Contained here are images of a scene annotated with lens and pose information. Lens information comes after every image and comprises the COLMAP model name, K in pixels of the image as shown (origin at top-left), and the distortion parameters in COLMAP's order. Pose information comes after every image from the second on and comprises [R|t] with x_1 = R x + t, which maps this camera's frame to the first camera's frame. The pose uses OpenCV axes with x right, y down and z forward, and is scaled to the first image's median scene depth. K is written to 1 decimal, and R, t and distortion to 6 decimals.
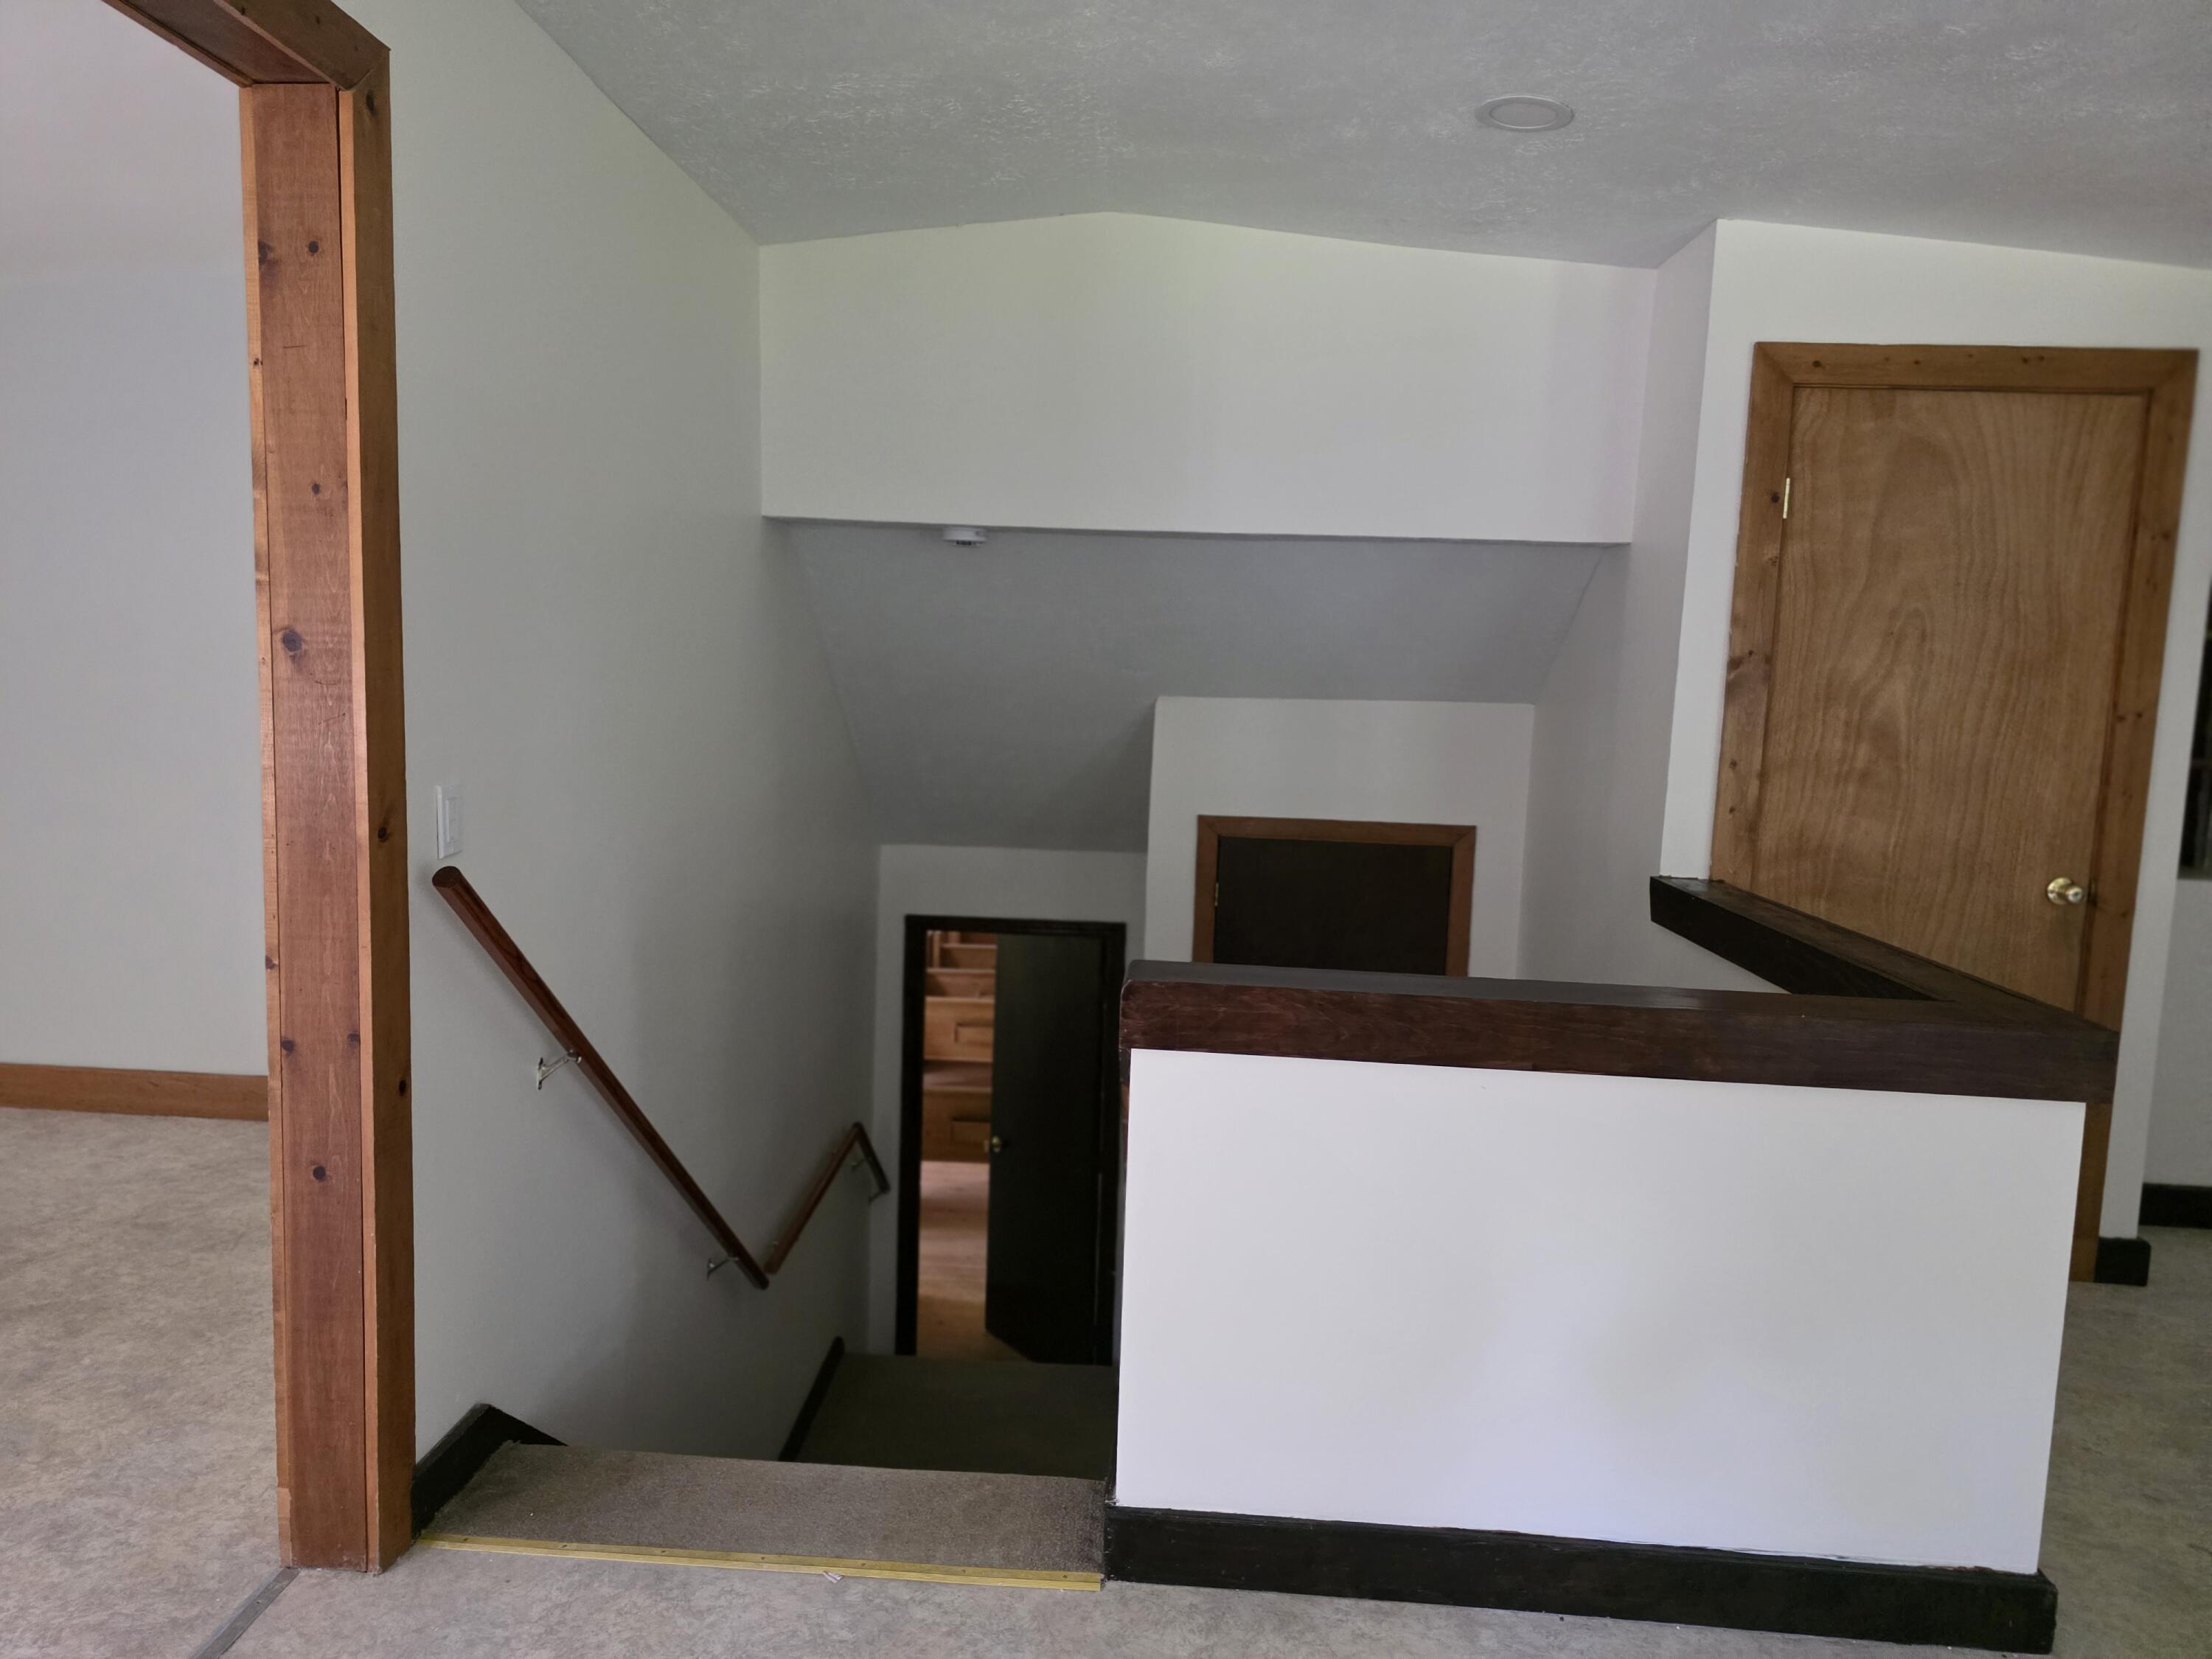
lens RADIAL K [[1472.0, 0, 1035.8], [0, 1472.0, 823.2], [0, 0, 1]] dist [0.054103, -0.039164]
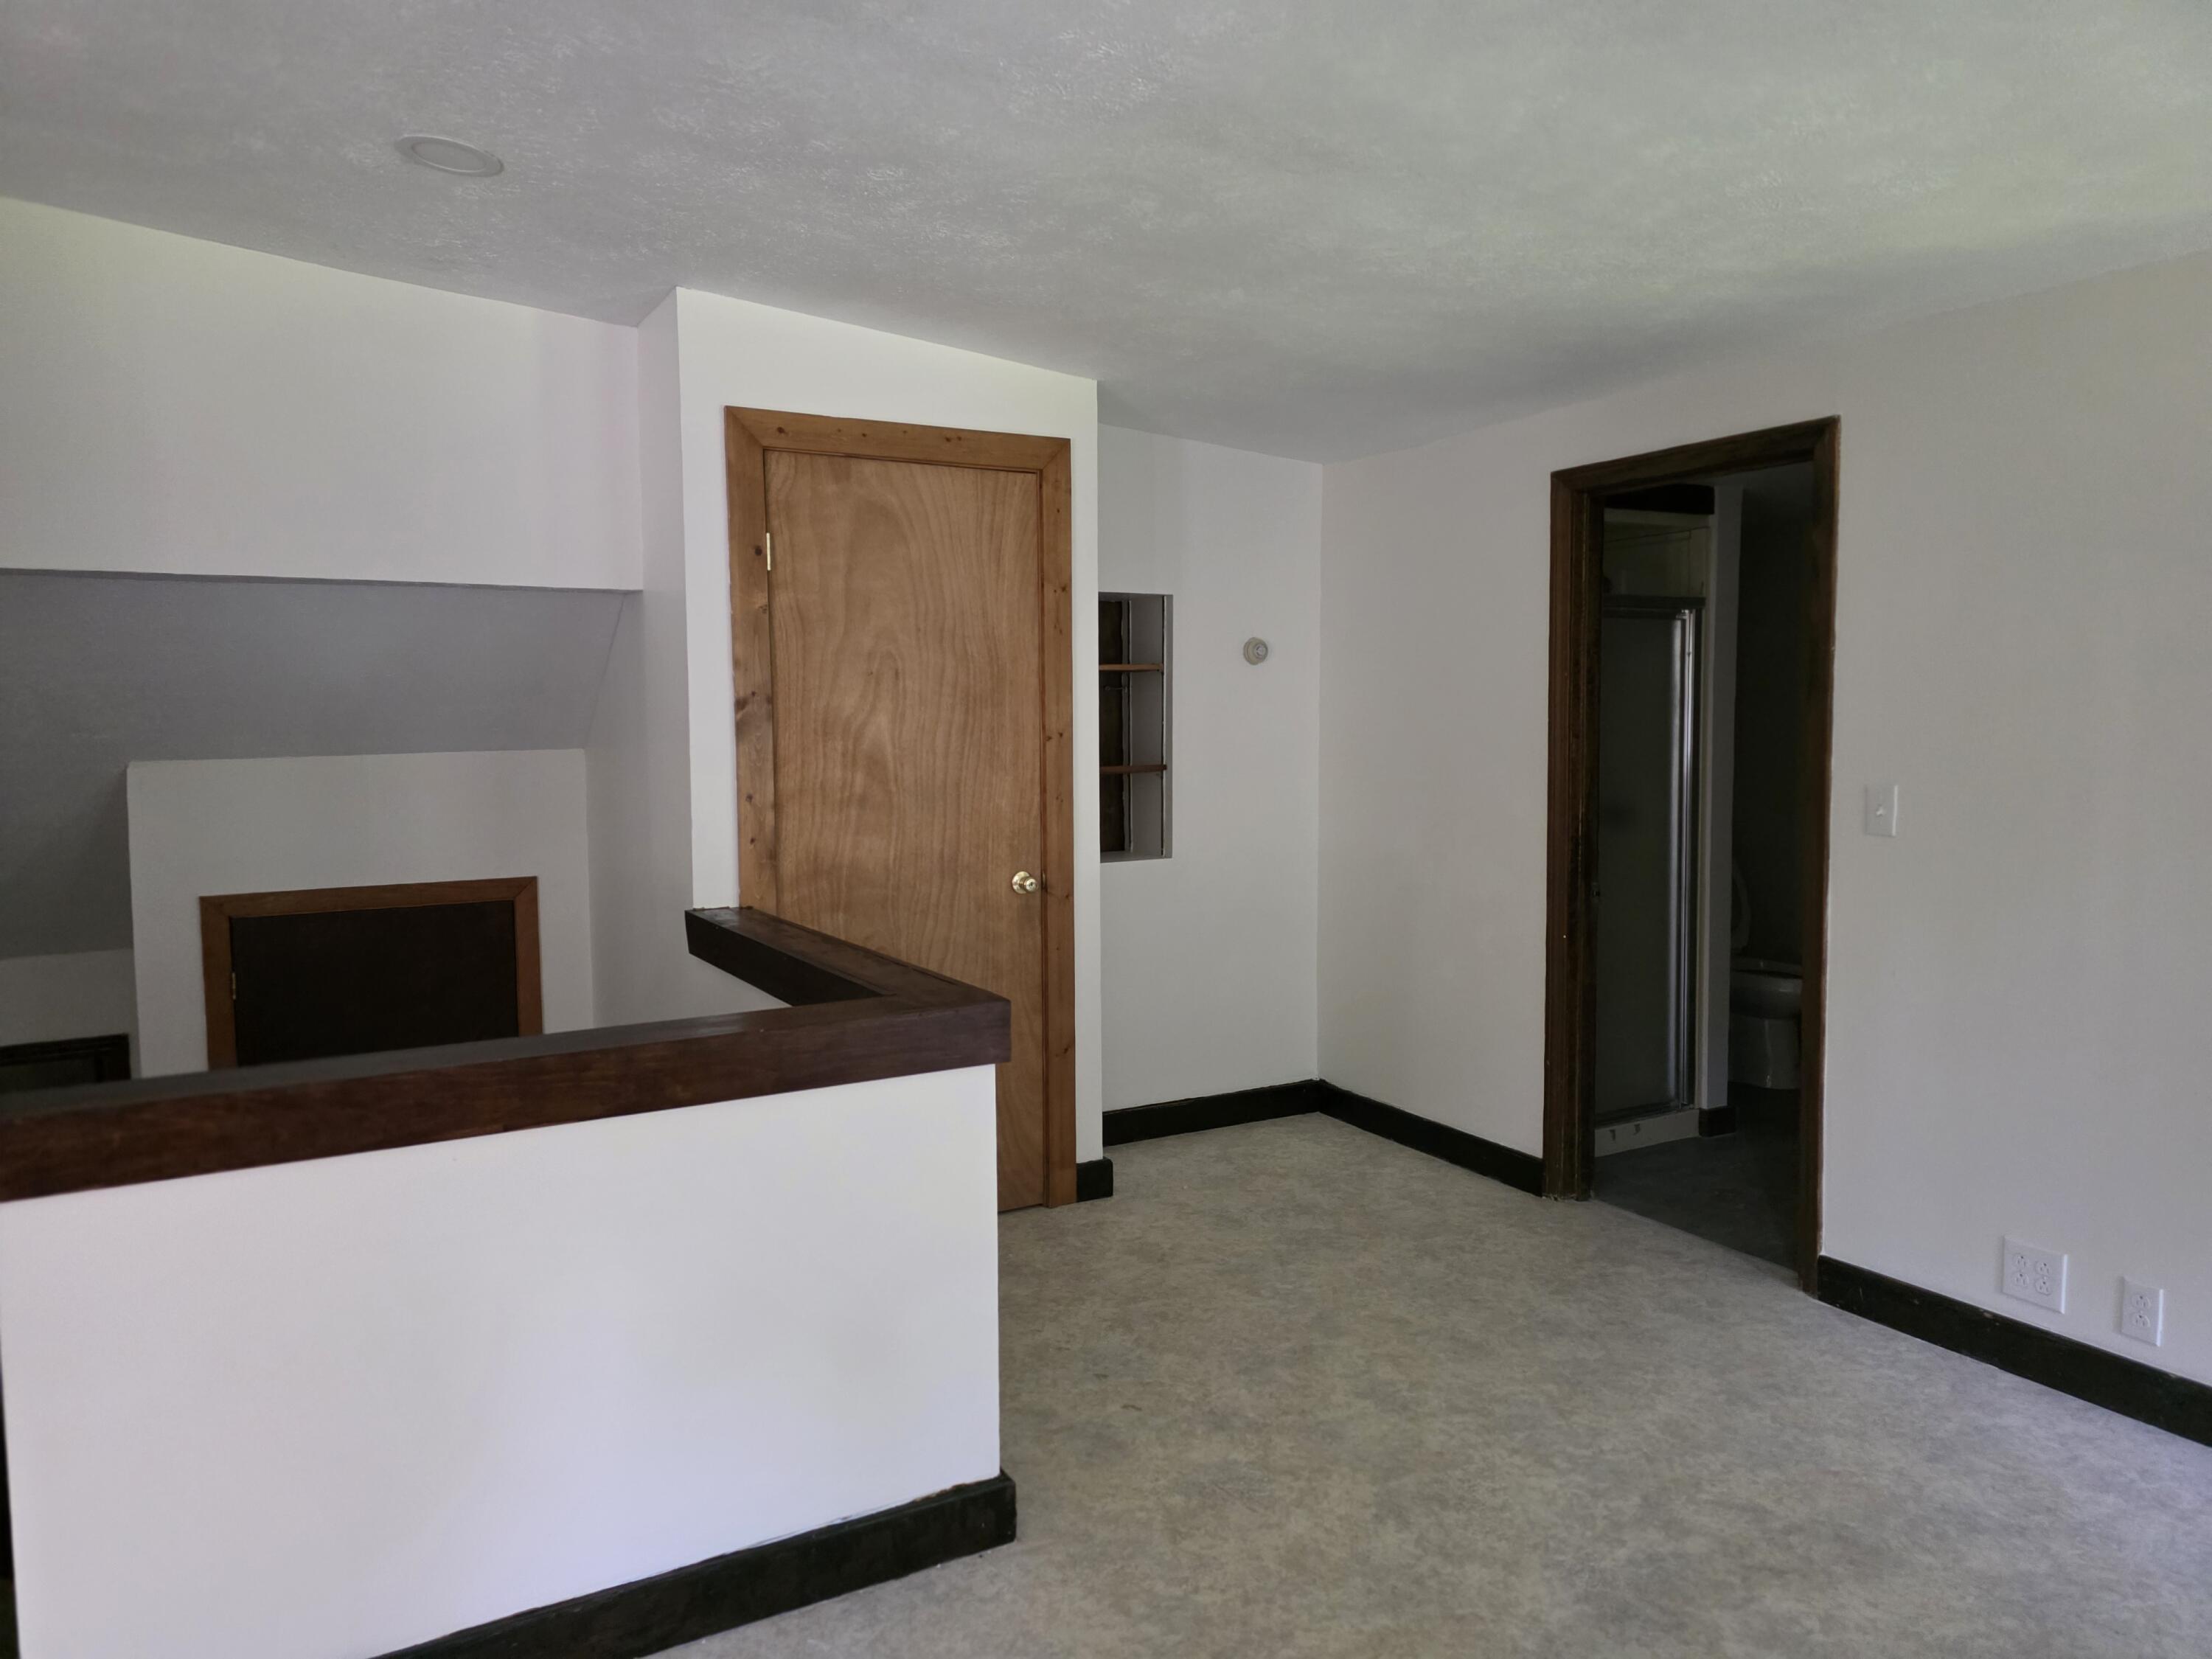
lens RADIAL K [[1472.0, 0, 1097.6], [0, 1472.0, 819.8], [0, 0, 1]] dist [0.054103, -0.039164]
pose [[0.839923, -0.082824, 0.536349, 0.108631], [0.097556, 0.995230, 0.000912, -0.000196], [-0.533866, 0.051558, 0.843996, -0.030219]]
